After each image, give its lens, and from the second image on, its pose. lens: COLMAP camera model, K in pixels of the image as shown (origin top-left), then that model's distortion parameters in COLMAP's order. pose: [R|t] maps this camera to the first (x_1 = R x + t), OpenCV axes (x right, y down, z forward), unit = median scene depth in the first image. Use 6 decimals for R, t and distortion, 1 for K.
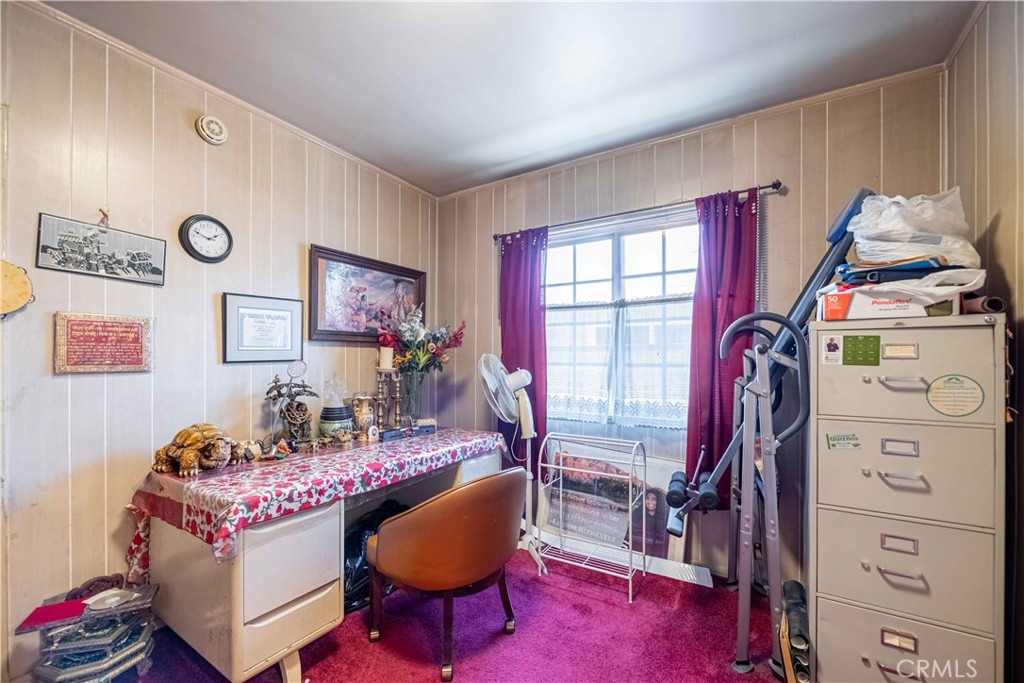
lens RADIAL K [[416.9, 0, 510.9], [0, 416.9, 368.1], [0, 0, 1]] dist [-0.000421, -0.004554]
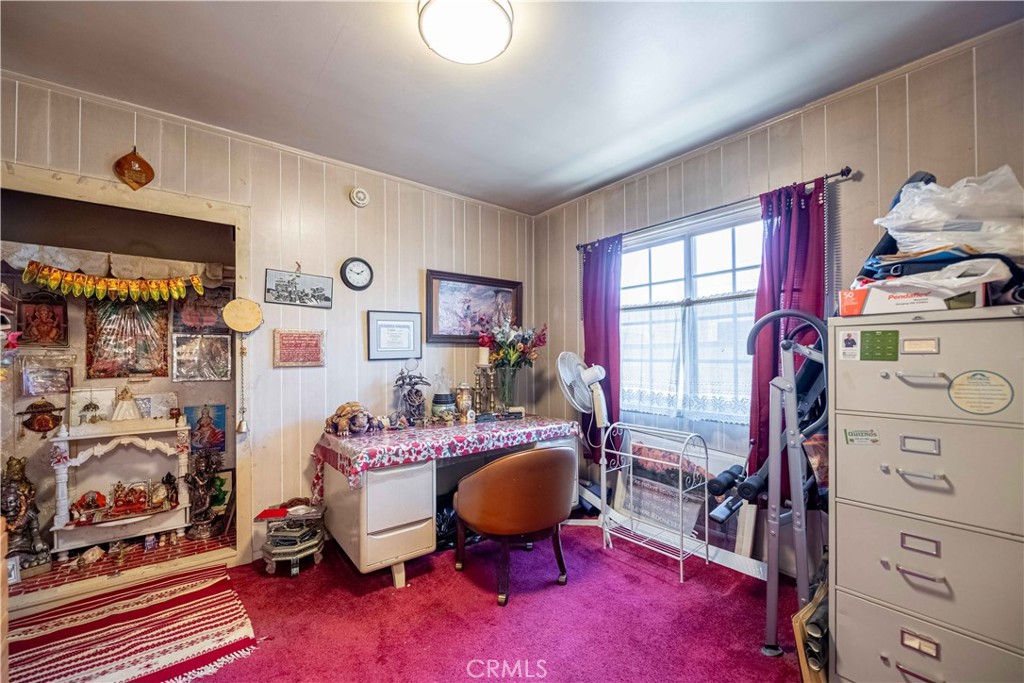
lens RADIAL K [[416.9, 0, 510.9], [0, 416.9, 368.1], [0, 0, 1]] dist [-0.000421, -0.004554]
pose [[0.939245, 0.003522, -0.343230, 0.241725], [-0.001098, 0.999973, 0.007257, 0.003250], [0.343247, -0.006439, 0.939223, -0.156592]]
